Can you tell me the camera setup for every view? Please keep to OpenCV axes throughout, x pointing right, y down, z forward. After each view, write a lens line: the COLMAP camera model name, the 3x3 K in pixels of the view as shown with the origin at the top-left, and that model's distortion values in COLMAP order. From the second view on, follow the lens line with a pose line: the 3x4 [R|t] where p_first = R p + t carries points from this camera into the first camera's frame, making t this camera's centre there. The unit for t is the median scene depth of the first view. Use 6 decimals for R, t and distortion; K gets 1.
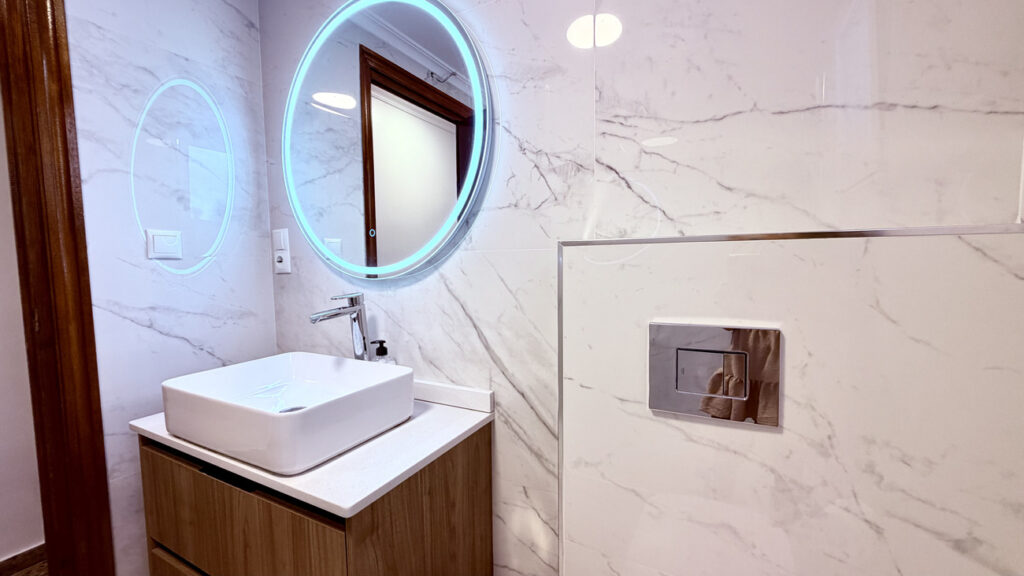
lens RADIAL K [[407.6, 0, 512.0], [0, 407.6, 288.0], [0, 0, 1]] dist [0.000112, -0.000036]
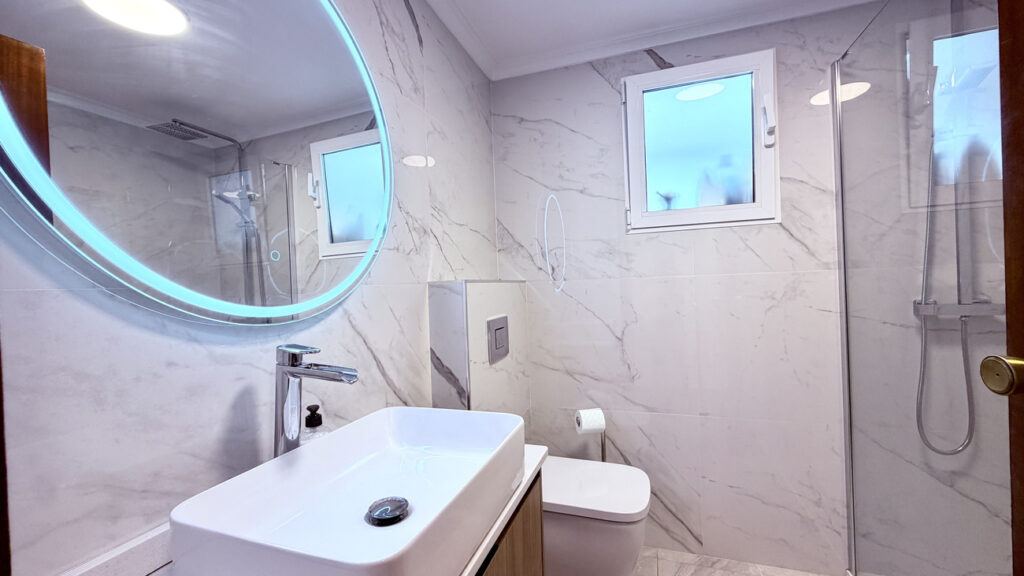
lens RADIAL K [[407.6, 0, 512.0], [0, 407.6, 288.0], [0, 0, 1]] dist [0.000112, -0.000036]
pose [[-0.152265, 0.019241, 0.988152, -1.225202], [0.106892, 0.994266, -0.002889, -0.043437], [-0.982542, 0.105186, -0.153449, 0.833063]]
